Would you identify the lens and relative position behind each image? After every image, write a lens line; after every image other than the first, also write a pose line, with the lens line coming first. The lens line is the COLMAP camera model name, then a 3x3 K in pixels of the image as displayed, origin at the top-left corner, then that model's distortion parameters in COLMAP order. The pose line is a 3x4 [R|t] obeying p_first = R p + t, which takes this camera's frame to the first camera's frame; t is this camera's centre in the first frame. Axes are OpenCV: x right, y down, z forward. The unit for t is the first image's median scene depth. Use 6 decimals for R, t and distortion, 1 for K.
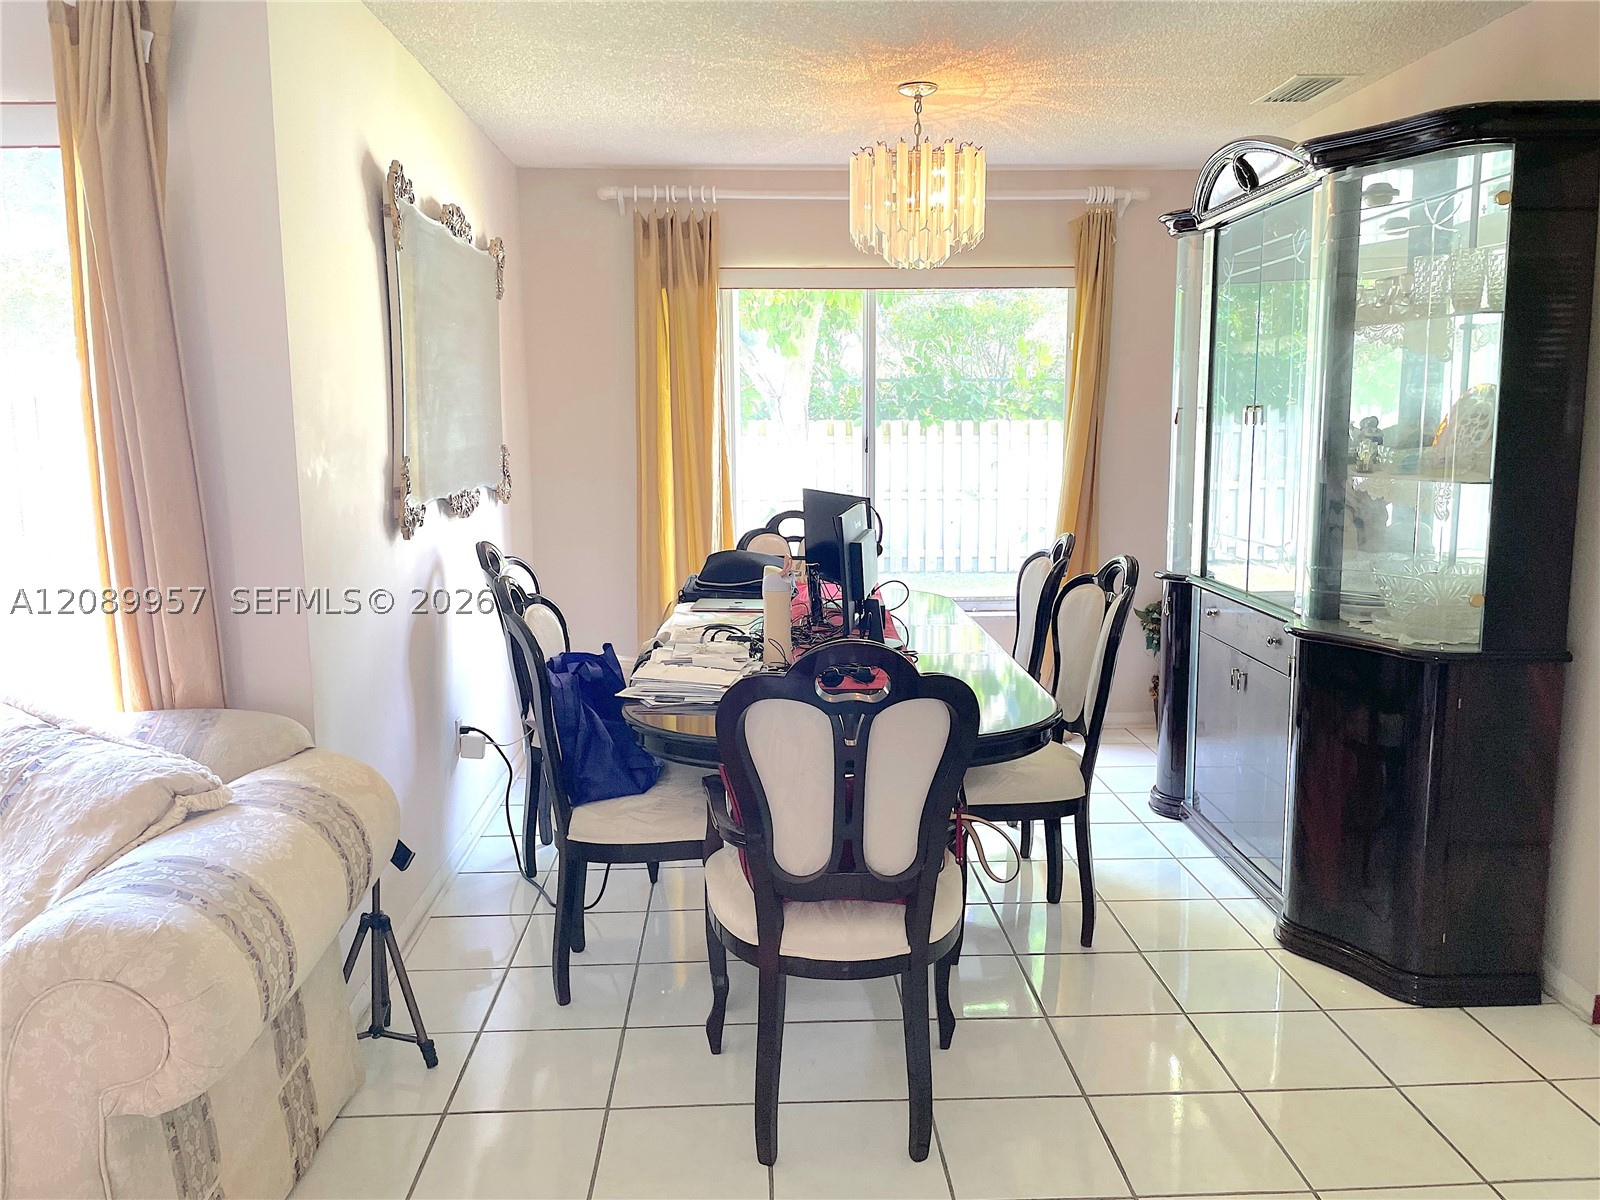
lens RADIAL K [[1203.4, 0, 798.4], [0, 1203.4, 593.1], [0, 0, 1]] dist [0.081208, -0.109174]
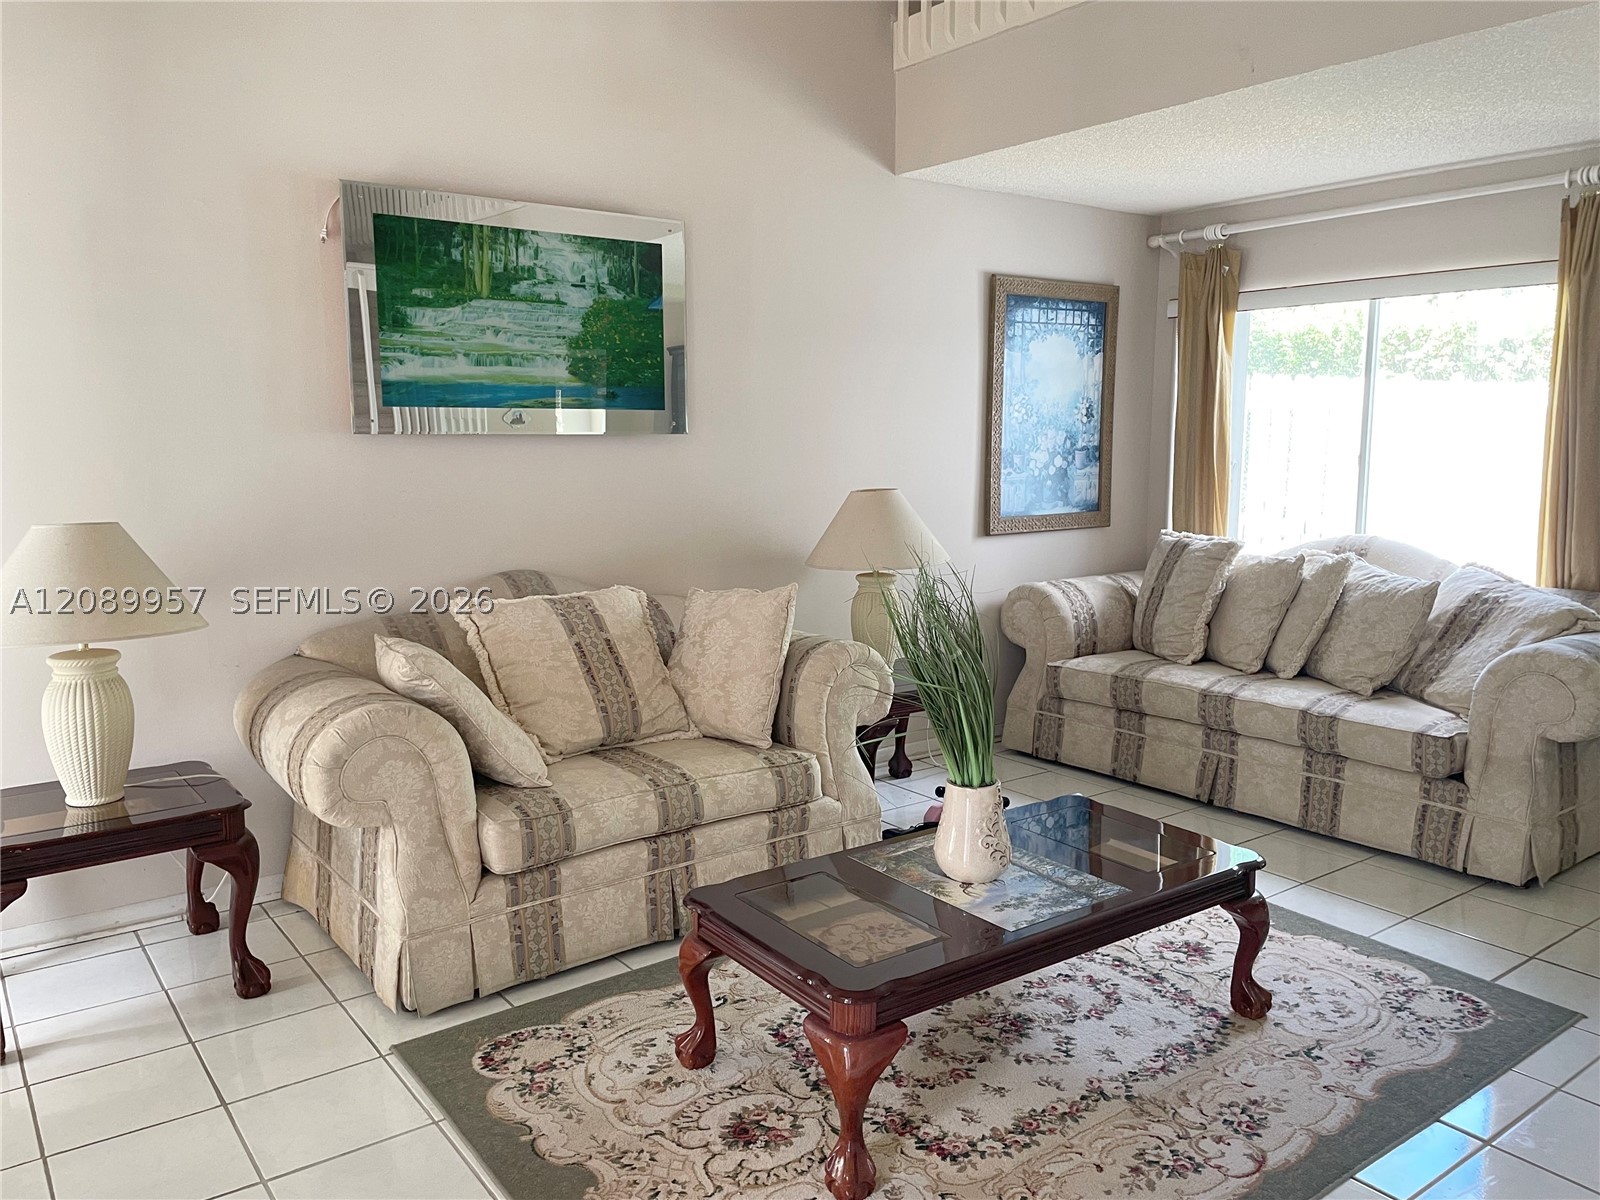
lens RADIAL K [[1203.4, 0, 801.1], [0, 1203.4, 592.6], [0, 0, 1]] dist [0.081208, -0.109174]
pose [[0.563730, 0.117795, -0.817517, 0.236581], [-0.125696, 0.990485, 0.056042, 0.104161], [0.816339, 0.071166, 0.573172, -0.704361]]
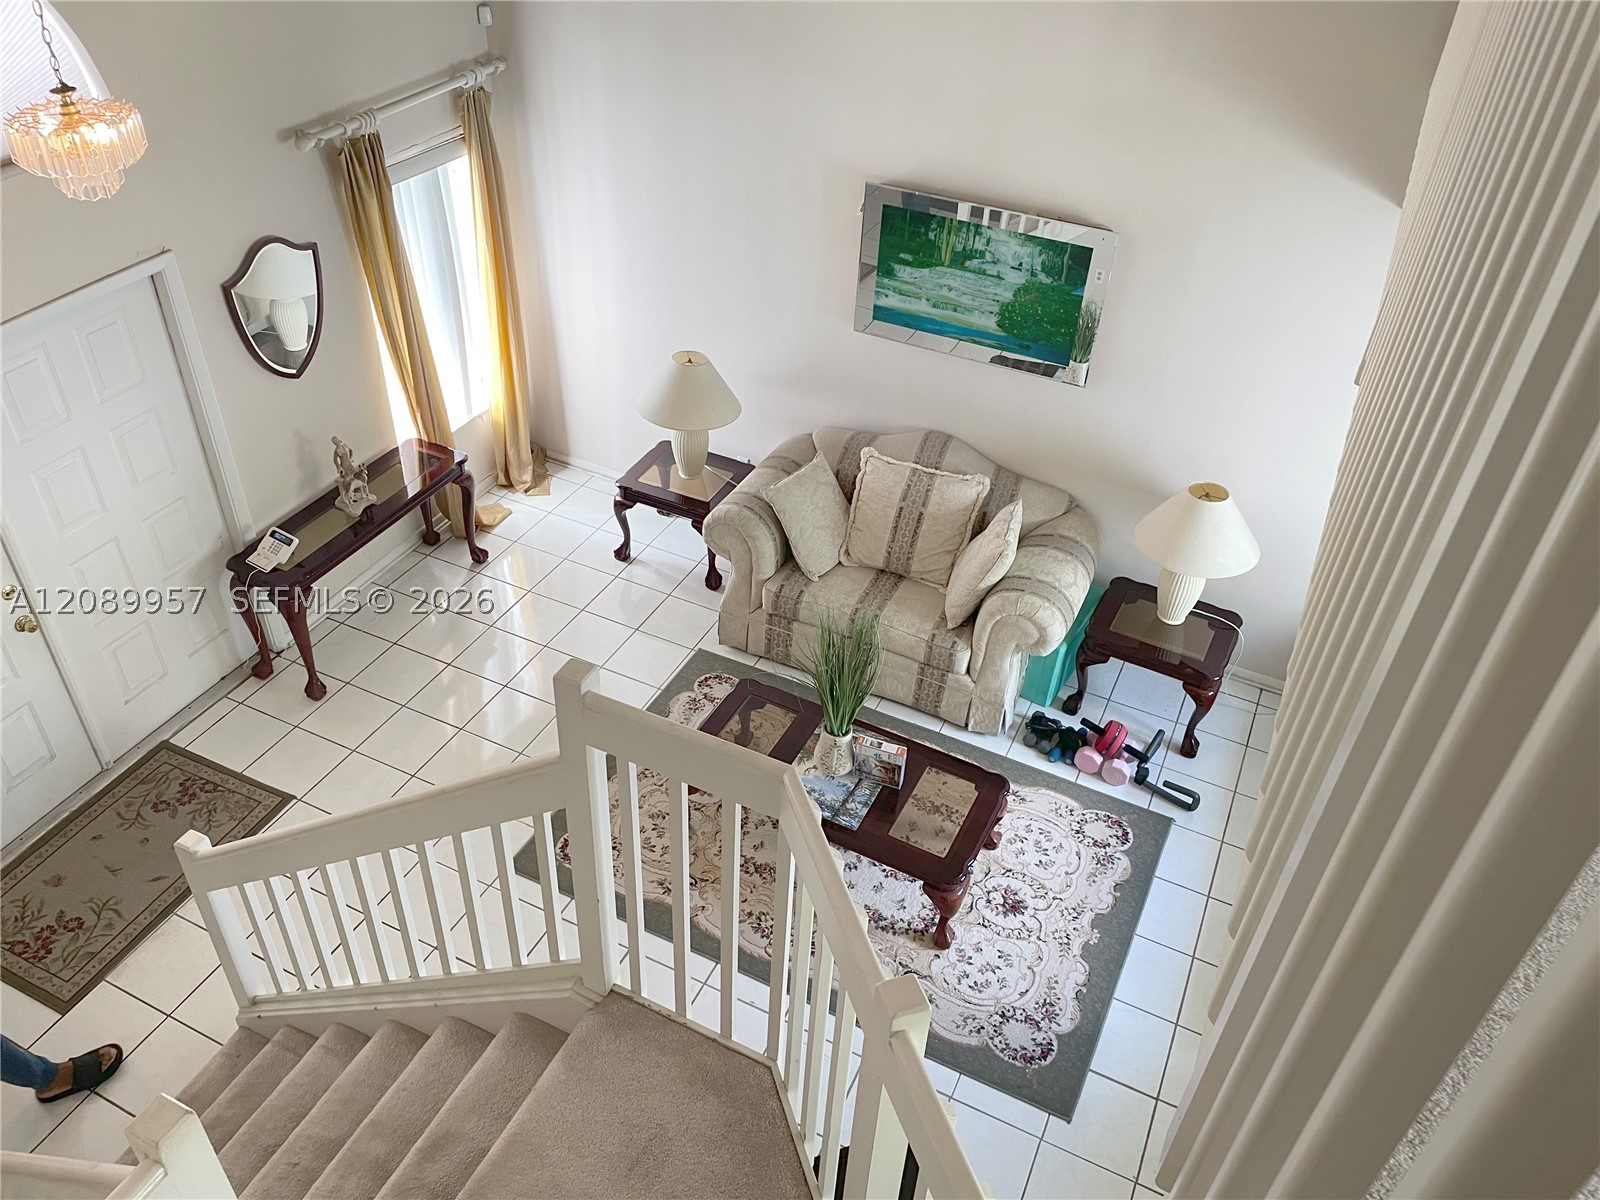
lens RADIAL K [[1203.4, 0, 799.8], [0, 1203.4, 591.4], [0, 0, 1]] dist [0.081208, -0.109174]
pose [[-0.467614, 0.533104, -0.705080, 0.602505], [-0.174109, 0.726486, 0.664759, -0.808432], [0.866616, 0.433611, -0.246897, 0.112224]]
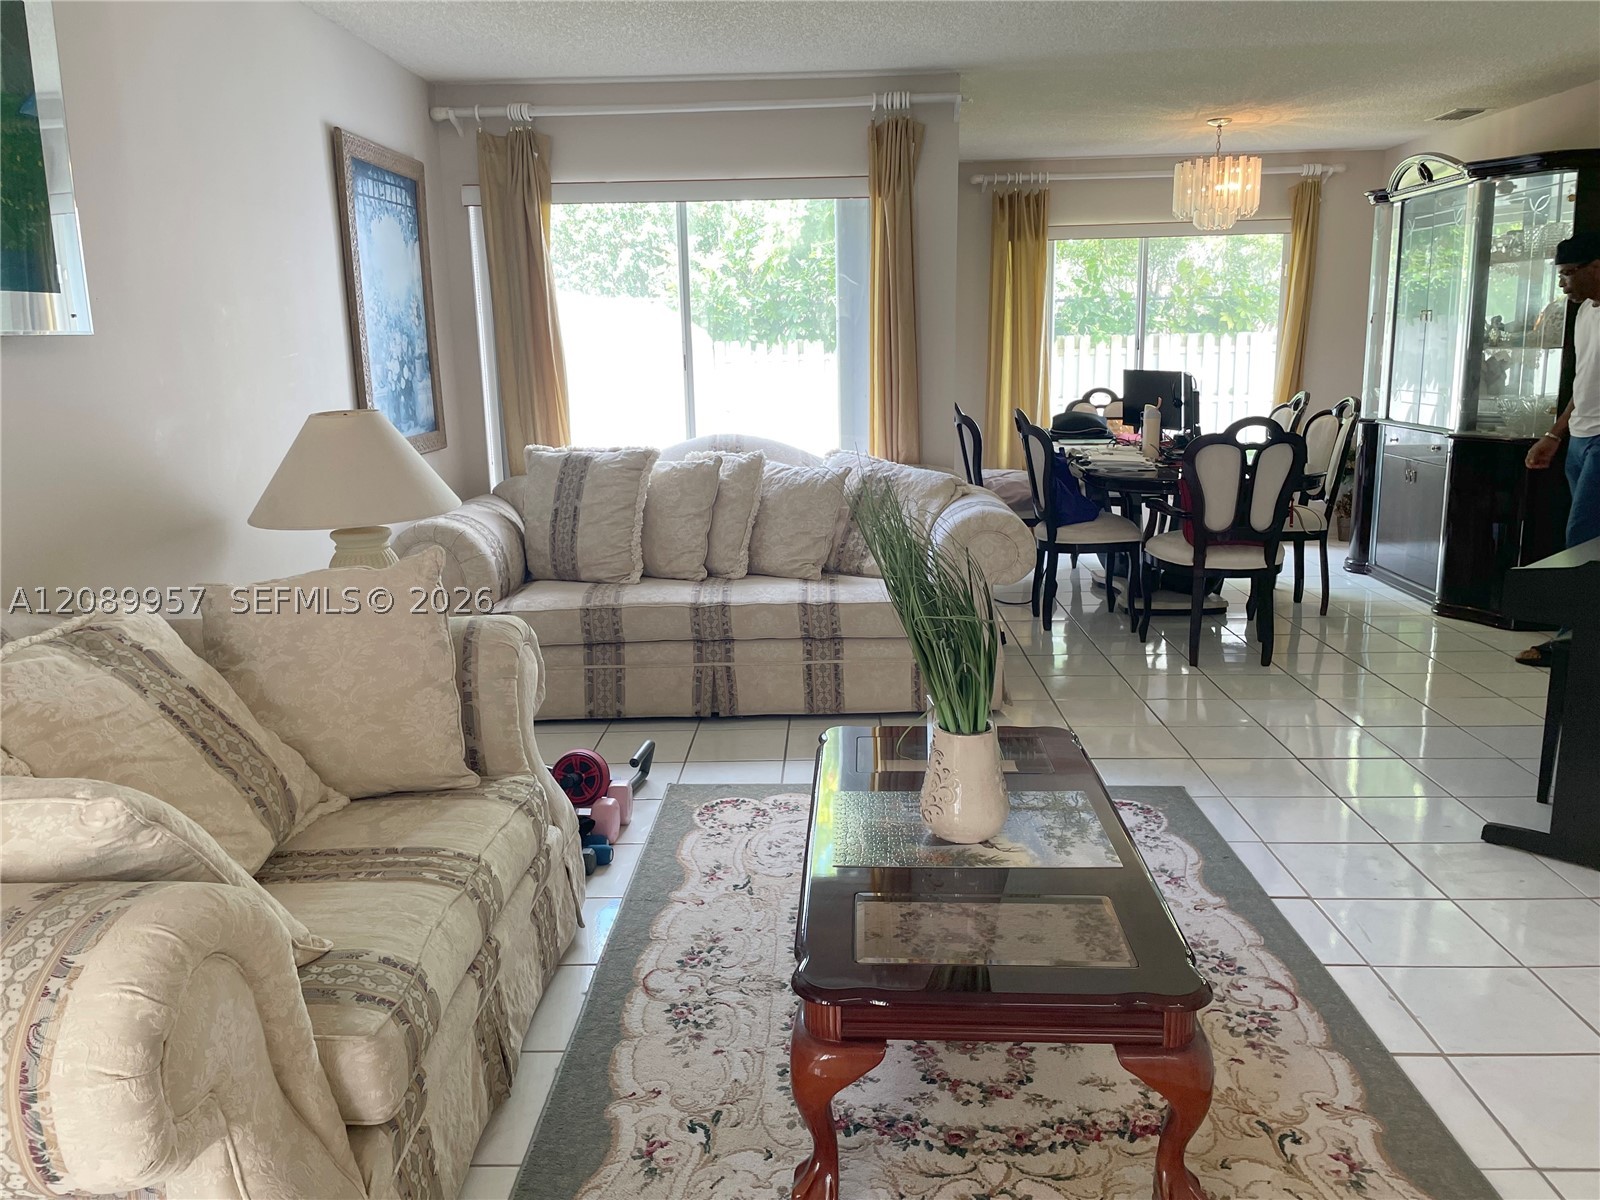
lens RADIAL K [[1203.4, 0, 796.4], [0, 1203.4, 590.3], [0, 0, 1]] dist [0.081208, -0.109174]
pose [[0.997055, 0.002533, -0.076653, -0.392155], [0.001923, 0.998315, 0.058003, 0.142098], [0.076670, -0.057980, 0.995369, -0.830386]]
